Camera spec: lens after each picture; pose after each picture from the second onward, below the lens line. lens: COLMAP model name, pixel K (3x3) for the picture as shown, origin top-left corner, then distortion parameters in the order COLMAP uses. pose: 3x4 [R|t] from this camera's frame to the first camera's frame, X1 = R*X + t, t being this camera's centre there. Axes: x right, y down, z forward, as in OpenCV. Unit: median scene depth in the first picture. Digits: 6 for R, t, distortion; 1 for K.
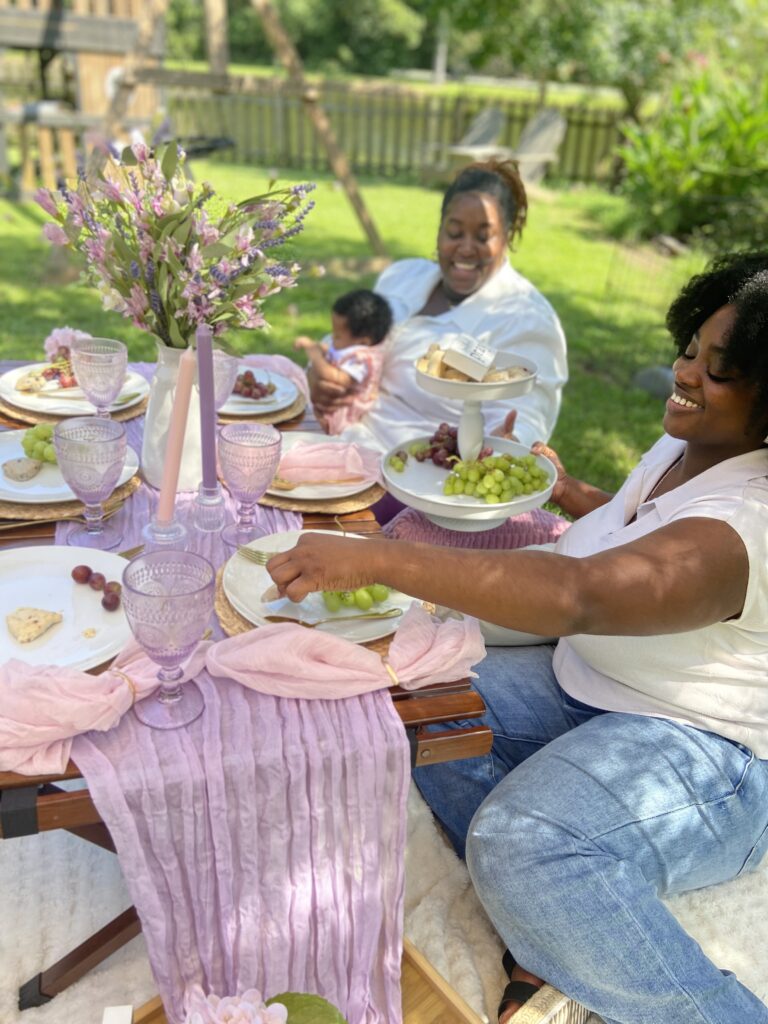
lens RADIAL K [[781.8, 0, 384.0], [0, 781.8, 512.0], [0, 0, 1]] dist [0.120257, -0.140931]
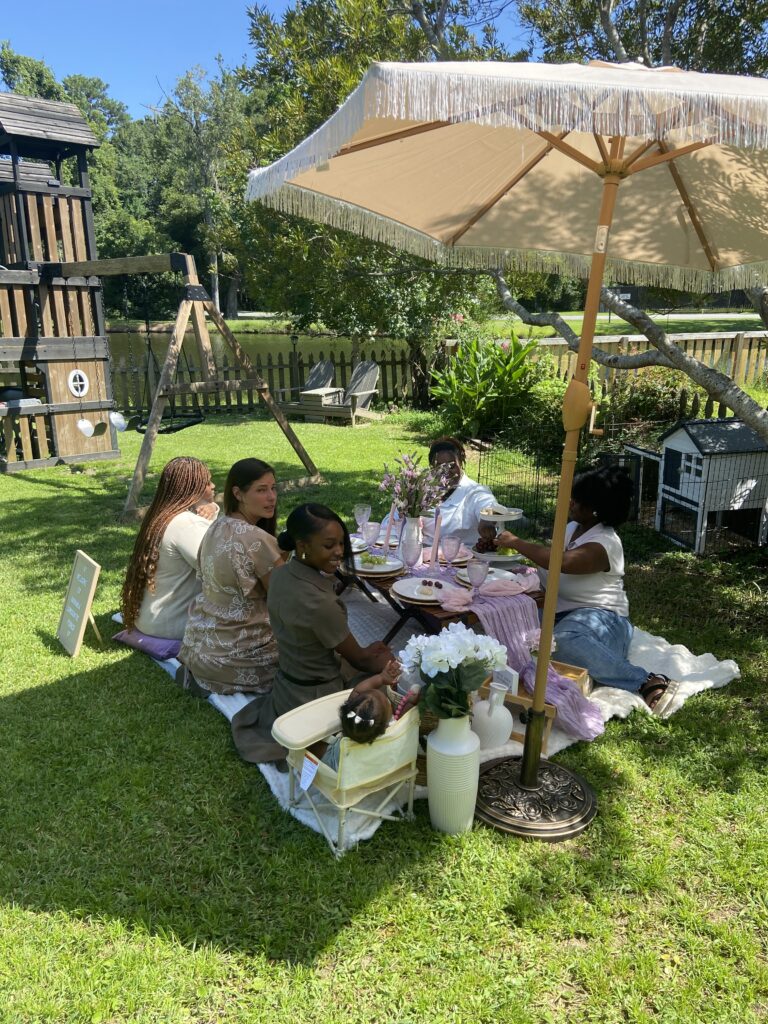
lens RADIAL K [[781.8, 0, 384.0], [0, 781.8, 512.0], [0, 0, 1]] dist [0.120257, -0.140931]
pose [[0.958041, -0.139546, 0.250368, -0.810022], [0.194428, 0.958191, -0.209924, 0.263445], [-0.210607, 0.249794, 0.945118, -1.326052]]
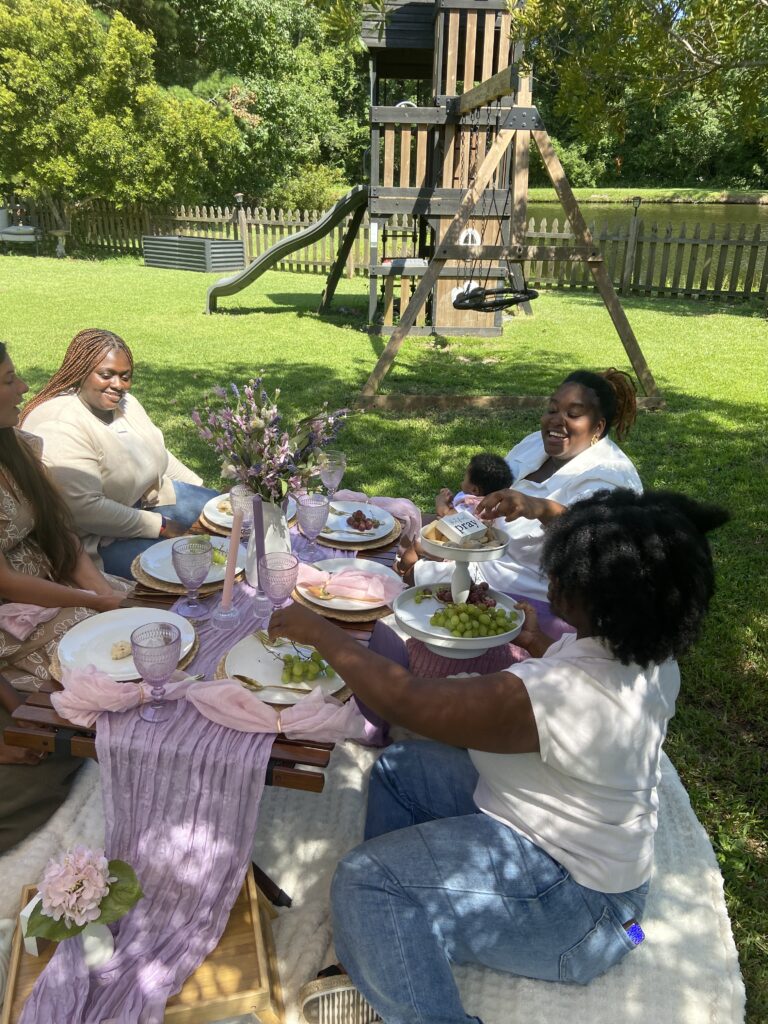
lens RADIAL K [[788.1, 0, 381.4], [0, 788.1, 498.2], [0, 0, 1]] dist [0.126928, -0.146507]
pose [[0.892406, 0.116819, -0.435850, 0.472610], [-0.175279, 0.979800, -0.096273, -0.071512], [0.415800, 0.162310, 0.894855, -0.247882]]
